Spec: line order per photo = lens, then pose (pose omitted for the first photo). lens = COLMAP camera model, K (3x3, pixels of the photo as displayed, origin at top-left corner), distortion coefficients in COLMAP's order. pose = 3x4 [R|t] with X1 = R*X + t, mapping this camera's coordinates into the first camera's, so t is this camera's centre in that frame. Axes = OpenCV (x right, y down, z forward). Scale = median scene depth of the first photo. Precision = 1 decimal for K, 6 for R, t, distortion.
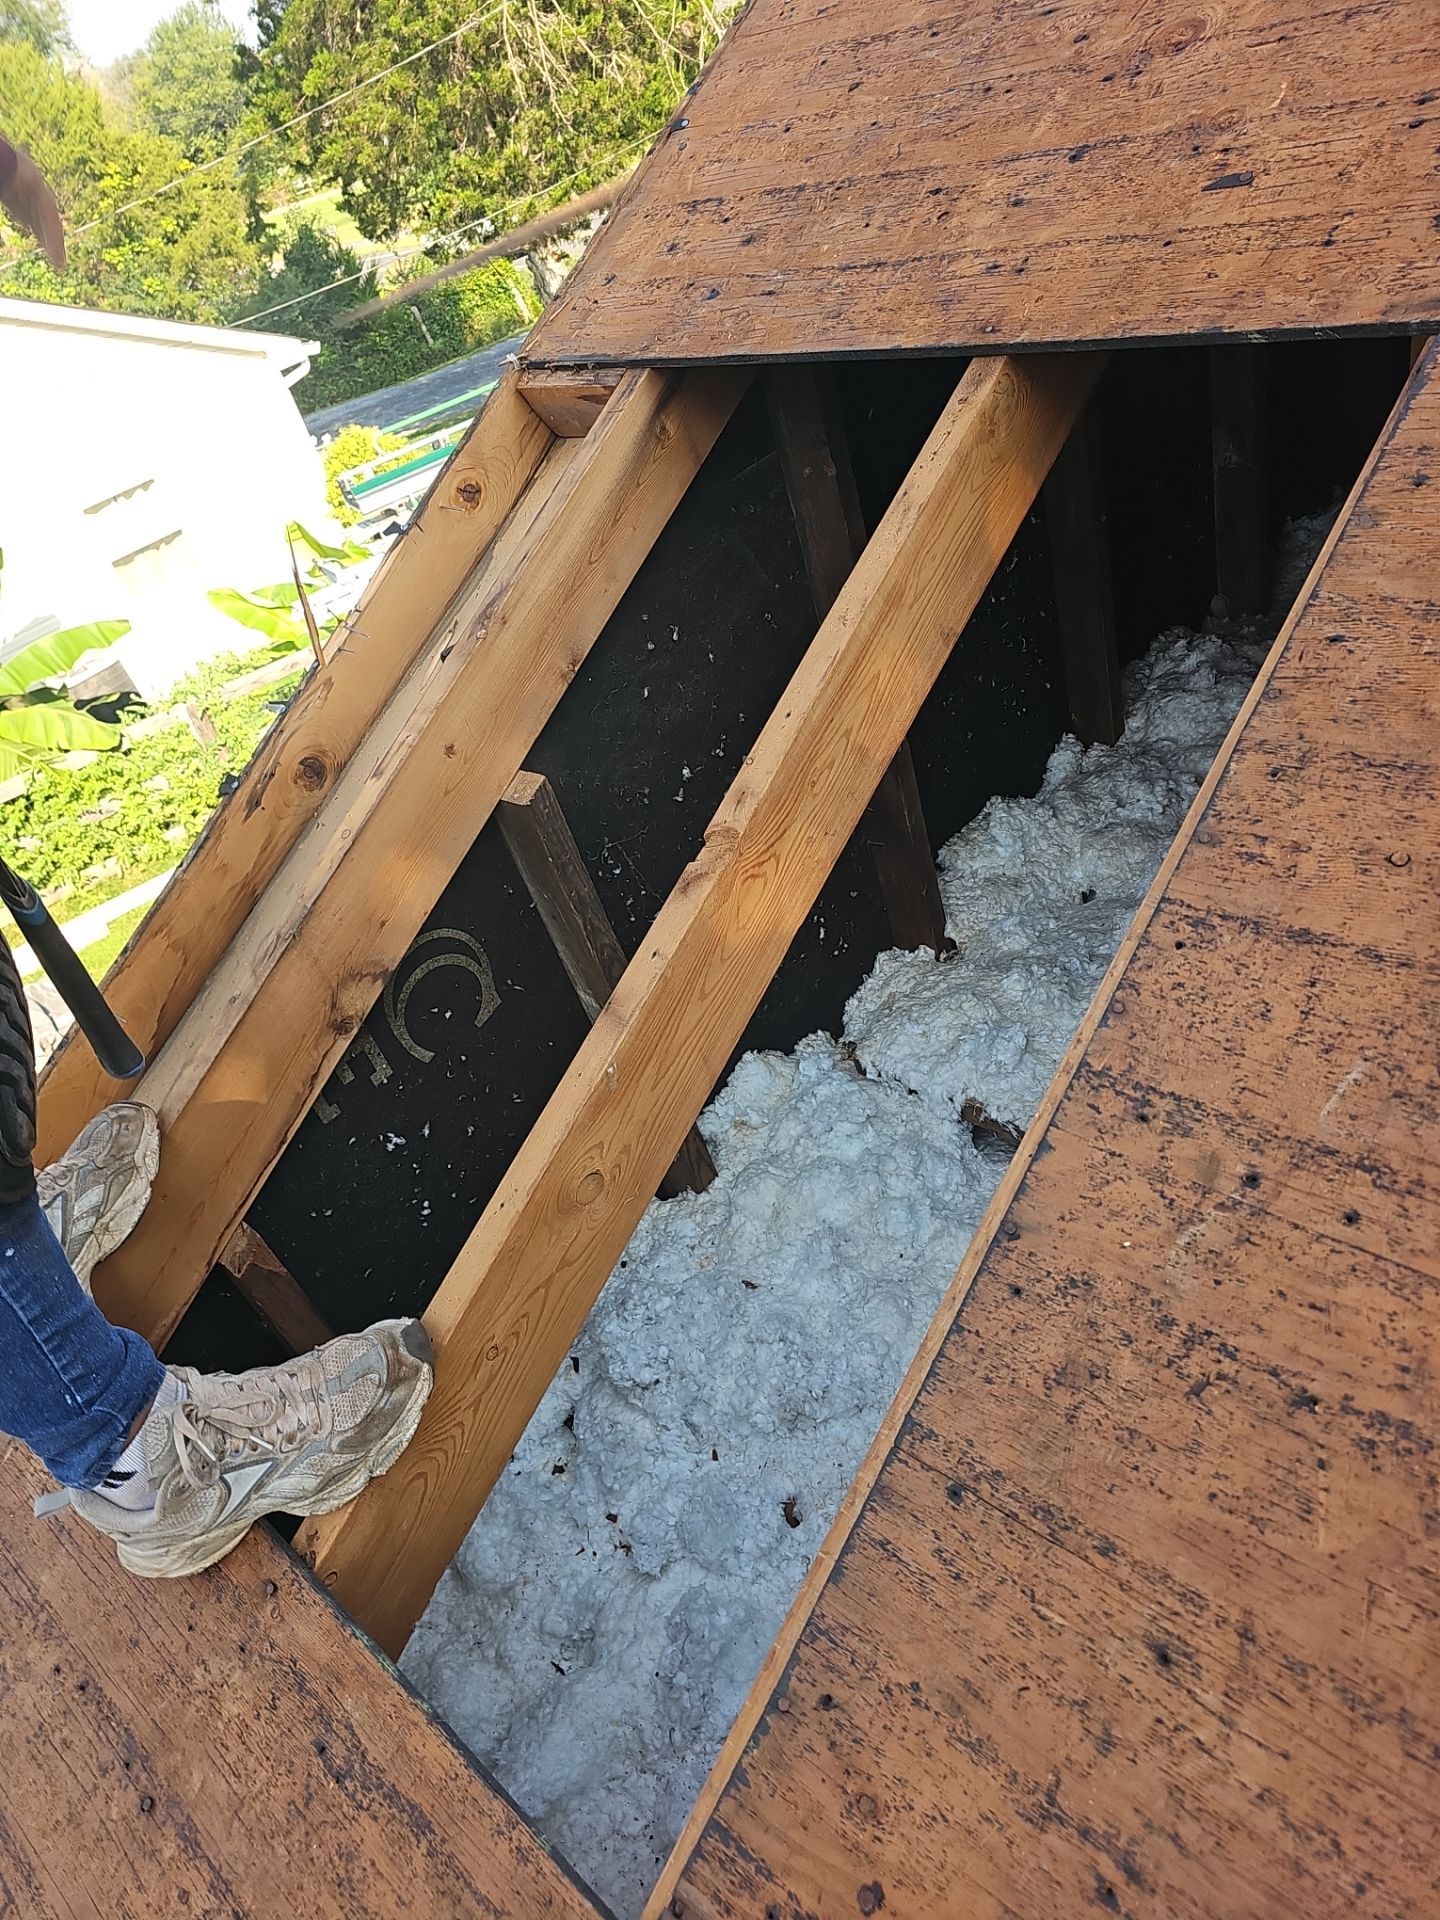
lens RADIAL K [[1271.3, 0, 729.8], [0, 1271.3, 963.7], [0, 0, 1]] dist [0.048450, -0.037510]
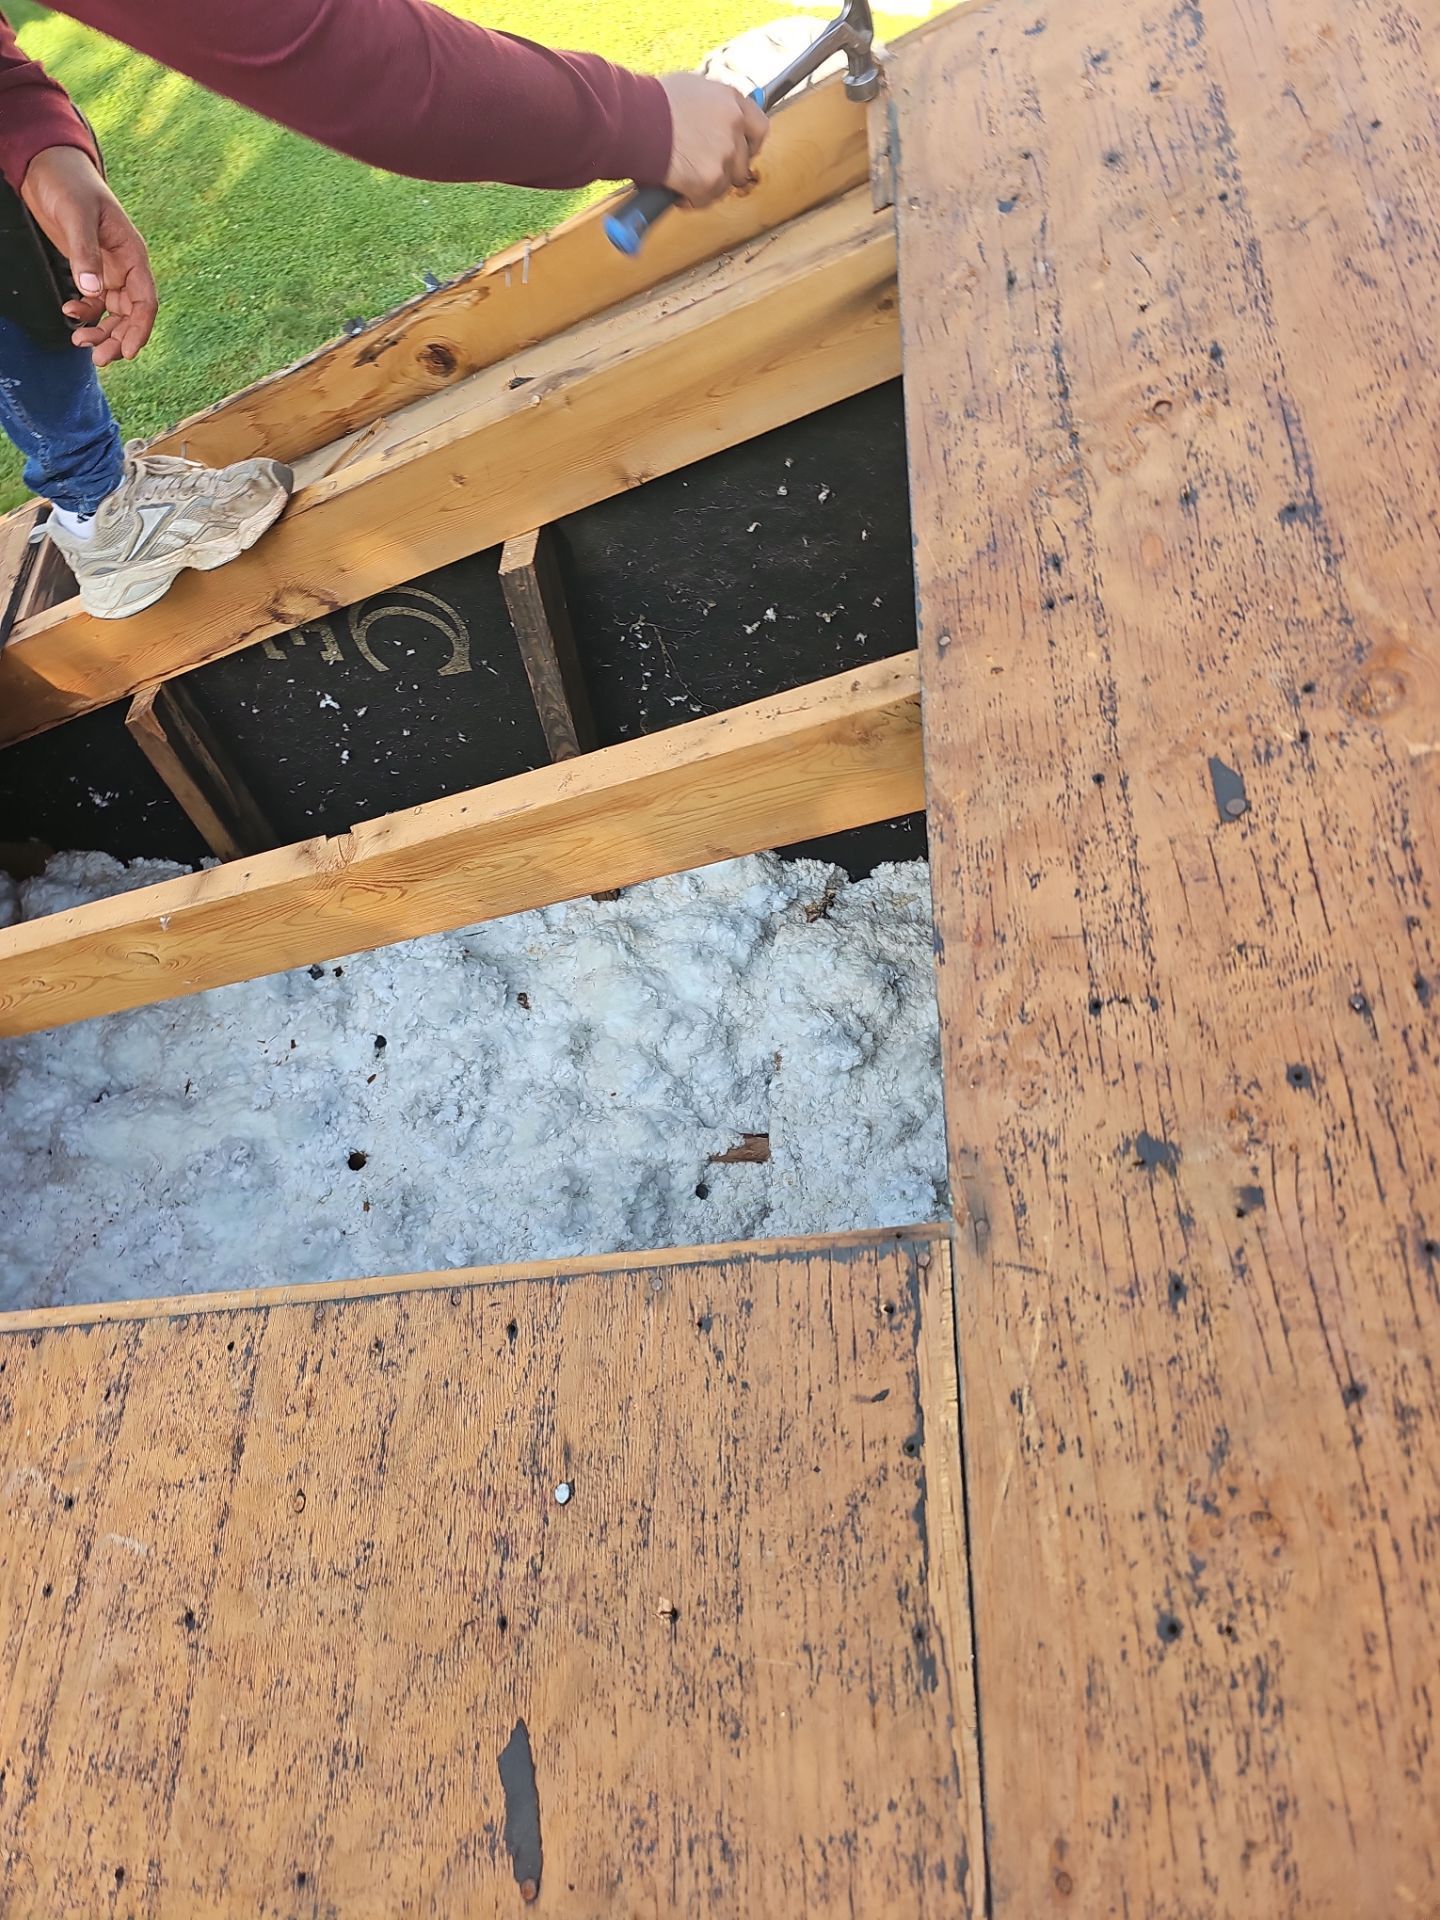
lens RADIAL K [[1248.7, 0, 719.5], [0, 1248.7, 945.8], [0, 0, 1]] dist [-0.001686, 0.000077]
pose [[0.637350, 0.756462, -0.146802, 0.296870], [-0.559278, 0.585166, 0.587187, -0.613447], [0.530088, -0.292141, 0.796028, 0.276841]]
